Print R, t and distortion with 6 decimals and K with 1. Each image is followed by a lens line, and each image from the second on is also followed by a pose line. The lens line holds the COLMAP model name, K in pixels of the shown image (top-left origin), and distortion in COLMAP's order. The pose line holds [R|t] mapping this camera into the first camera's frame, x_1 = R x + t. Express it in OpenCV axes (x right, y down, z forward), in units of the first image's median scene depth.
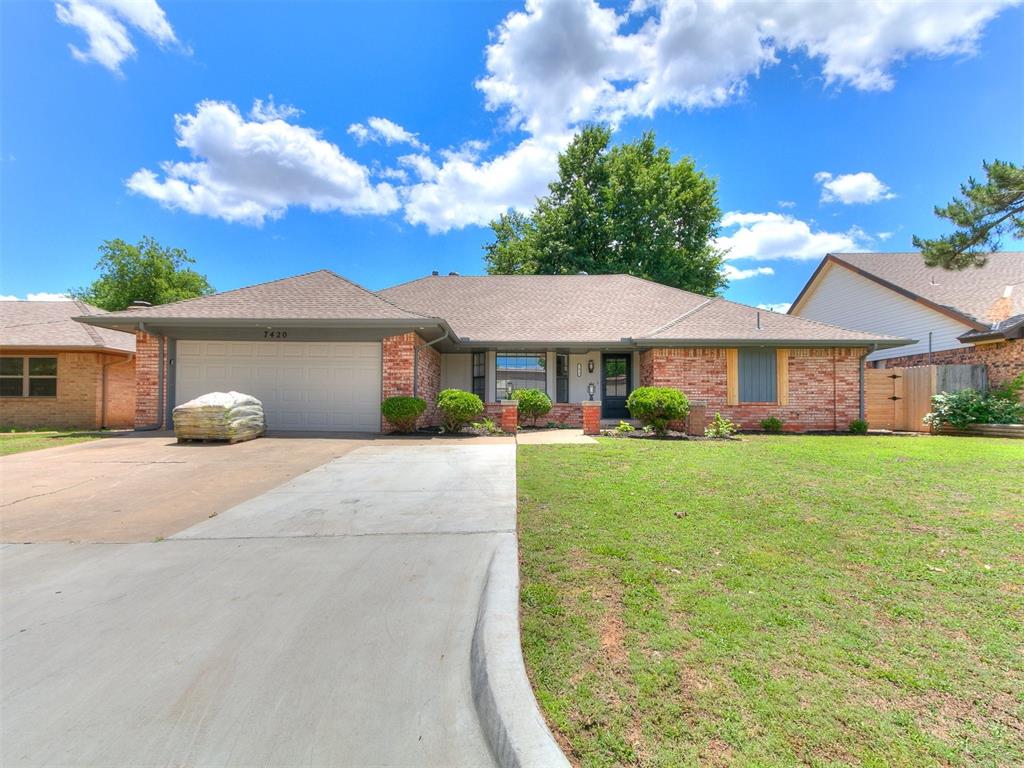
lens RADIAL K [[535.3, 0, 510.3], [0, 535.3, 396.0], [0, 0, 1]] dist [-0.014835, 0.039315]
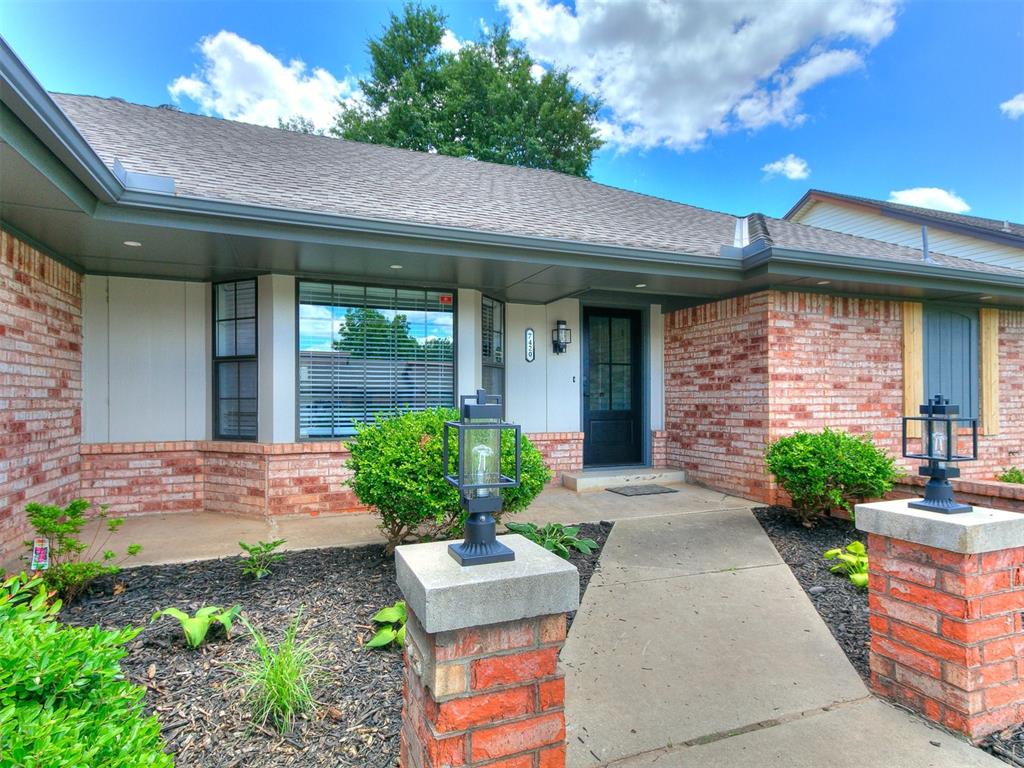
lens RADIAL K [[535.3, 0, 510.3], [0, 535.3, 396.0], [0, 0, 1]] dist [-0.014835, 0.039315]
pose [[0.922891, -0.007701, 0.384985, -0.035561], [-0.003076, 0.999621, 0.027370, -0.025556], [-0.385050, -0.026443, 0.922517, 0.731890]]
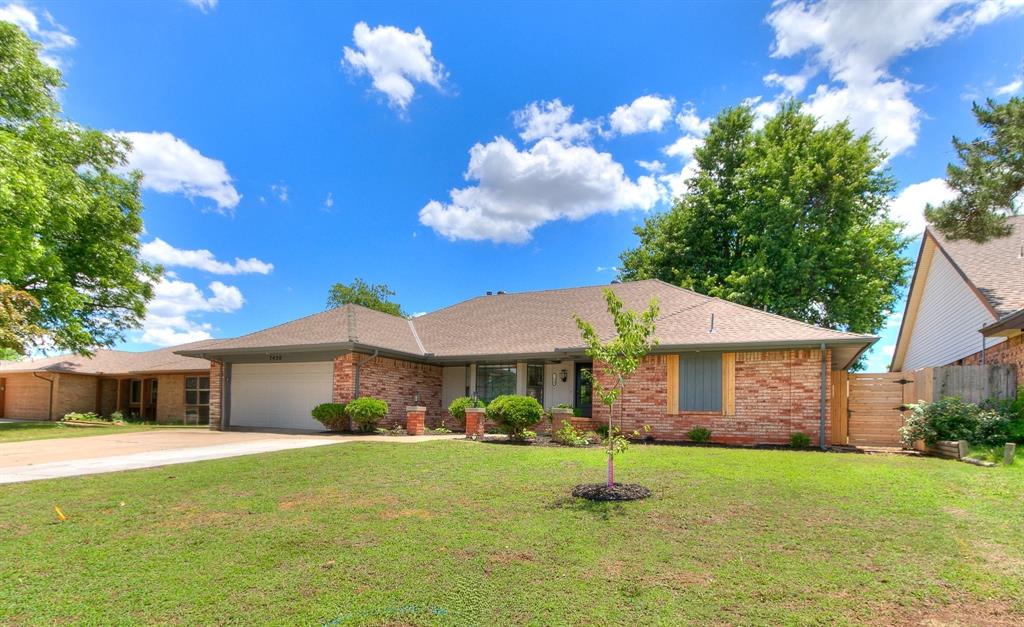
lens RADIAL K [[543.9, 0, 511.9], [0, 543.9, 414.1], [0, 0, 1]] dist [-0.001104, 0.000145]
pose [[0.902286, 0.011090, -0.430995, 0.572634], [-0.005108, 0.999874, 0.015034, 0.003588], [0.431107, -0.011363, 0.902229, 0.009434]]
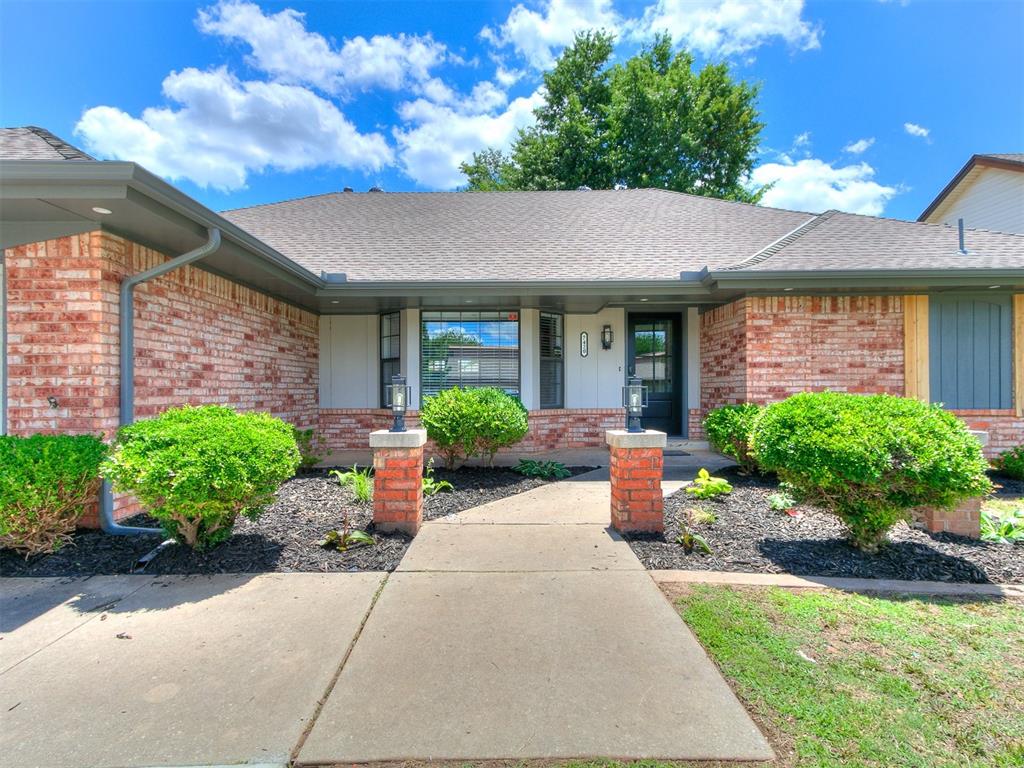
lens RADIAL K [[535.3, 0, 510.3], [0, 535.3, 396.0], [0, 0, 1]] dist [-0.014835, 0.039315]
pose [[0.999788, -0.010233, 0.017847, 0.052645], [0.009490, 0.999103, 0.041277, -0.023183], [-0.018253, -0.041099, 0.998988, 0.535541]]
